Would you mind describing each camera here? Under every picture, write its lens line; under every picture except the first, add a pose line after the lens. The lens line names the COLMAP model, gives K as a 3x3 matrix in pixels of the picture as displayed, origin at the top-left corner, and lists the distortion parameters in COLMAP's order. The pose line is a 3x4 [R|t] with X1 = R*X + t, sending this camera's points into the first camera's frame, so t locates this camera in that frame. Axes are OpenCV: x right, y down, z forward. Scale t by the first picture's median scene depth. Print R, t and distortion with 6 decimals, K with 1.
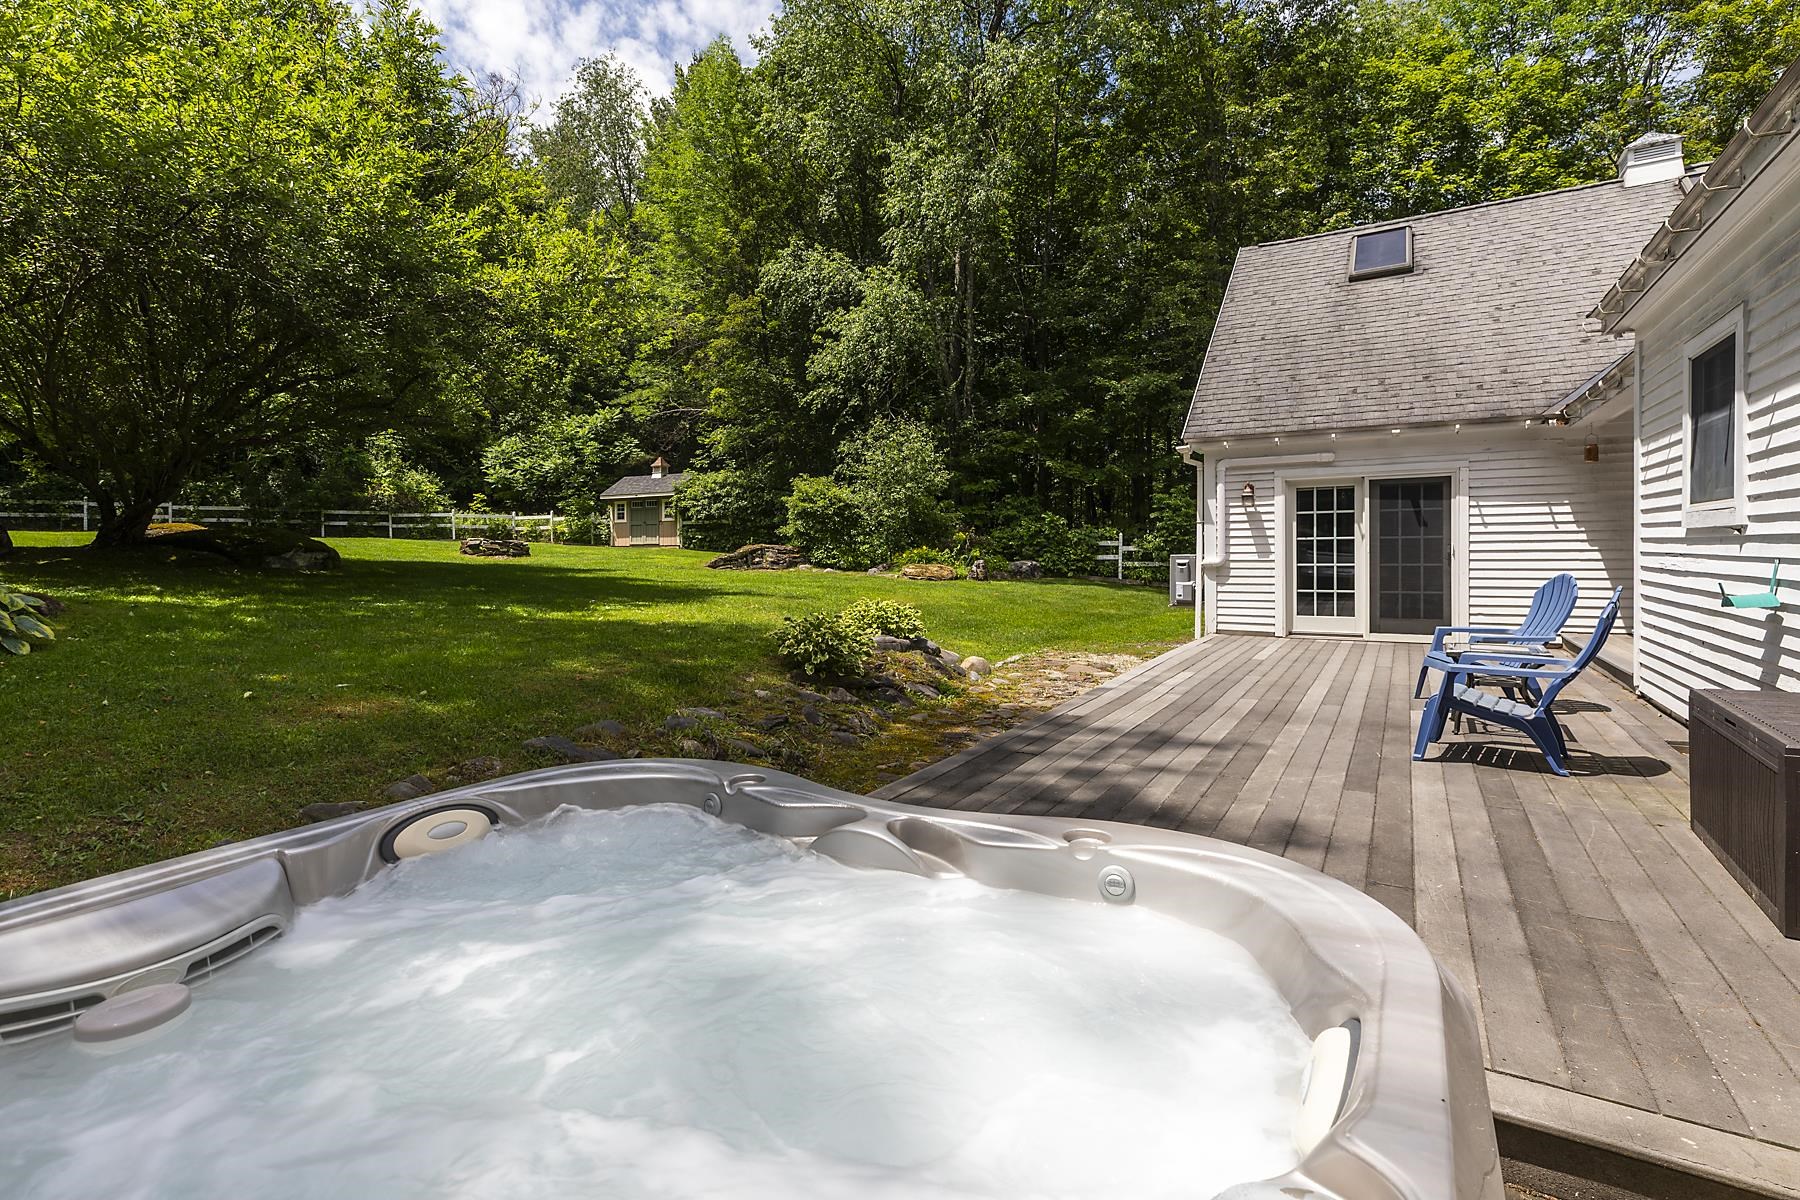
lens RADIAL K [[863.4, 0, 893.3], [0, 863.4, 560.6], [0, 0, 1]] dist [0.001691, 0.000287]
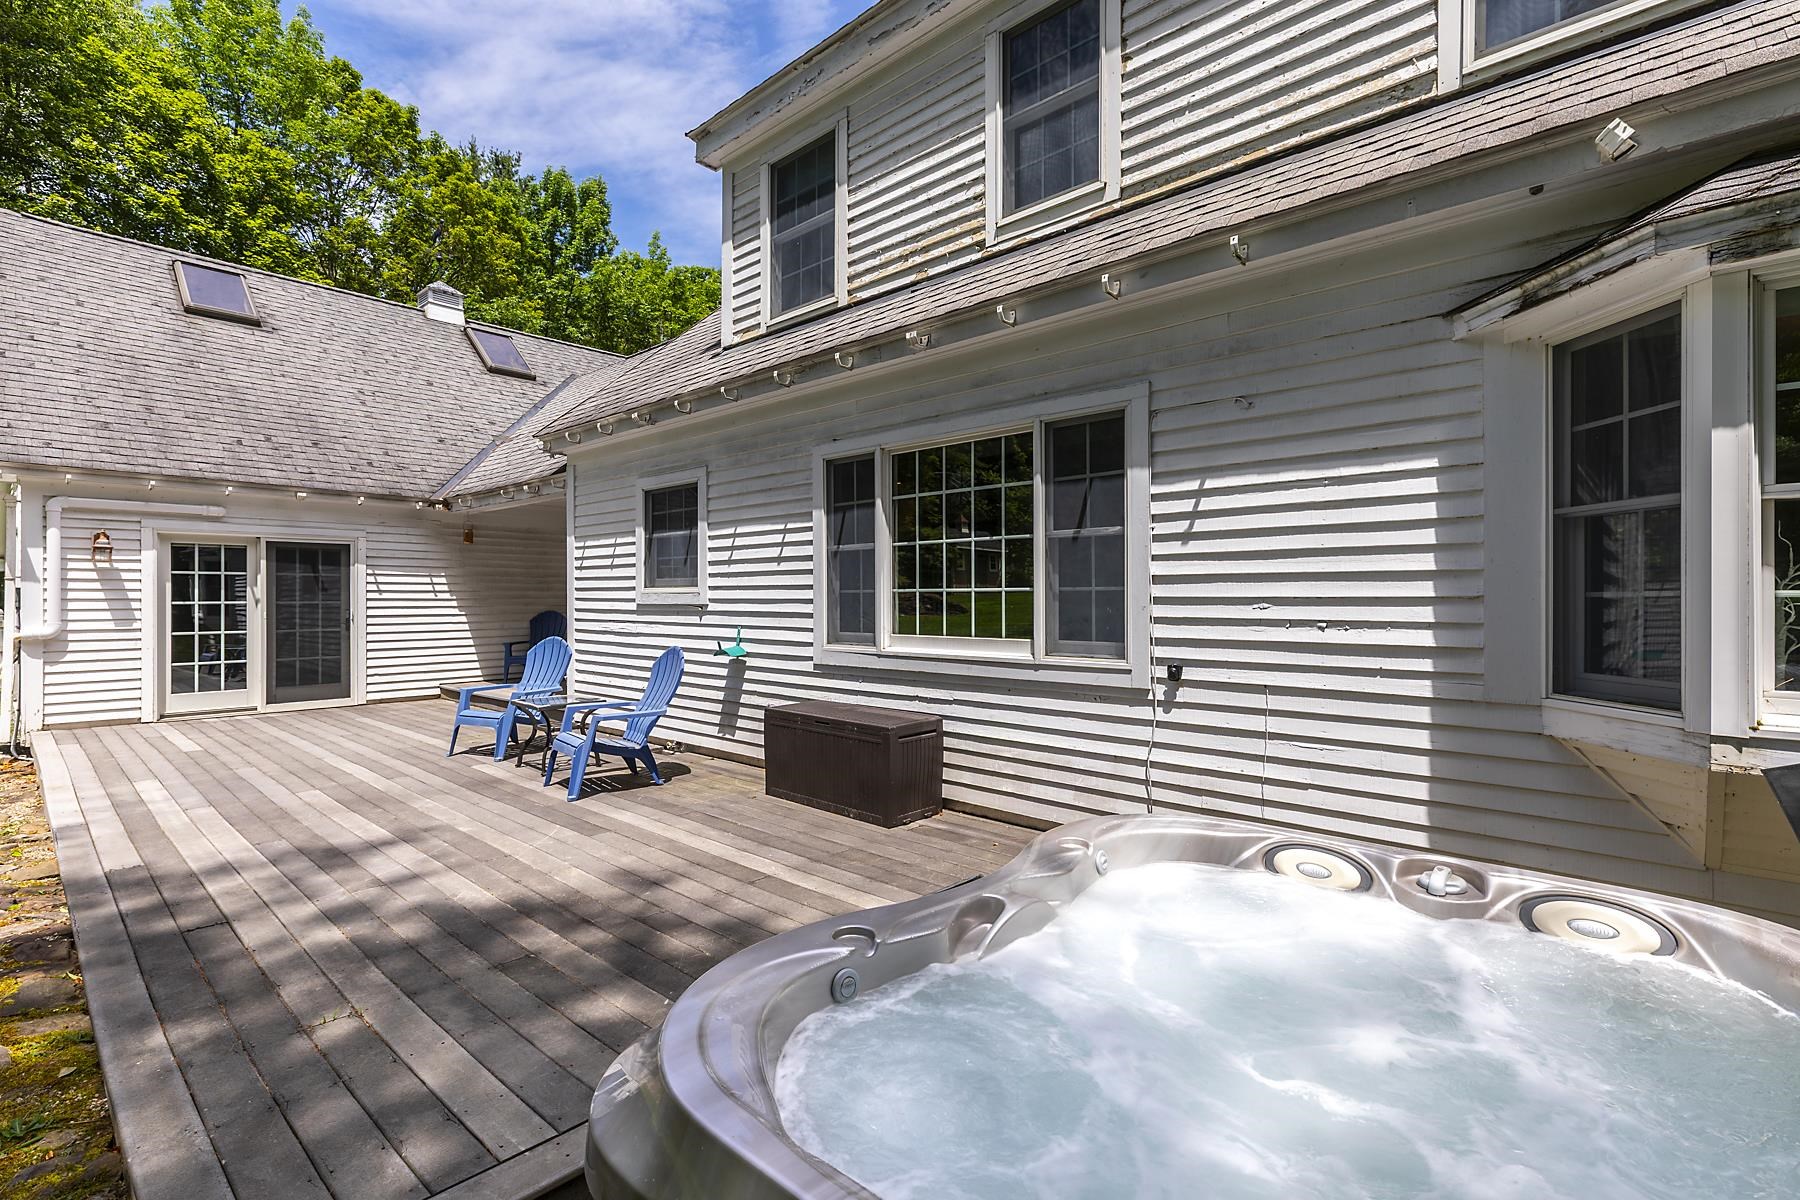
lens RADIAL K [[806.9, 0, 900.0], [0, 806.9, 600.0], [0, 0, 1]] dist [0.003833, 0.001297]
pose [[0.198125, 0.010581, 0.980120, -0.177648], [0.010209, 0.999865, -0.012858, -0.011335], [-0.980124, 0.012554, 0.197990, 0.153885]]
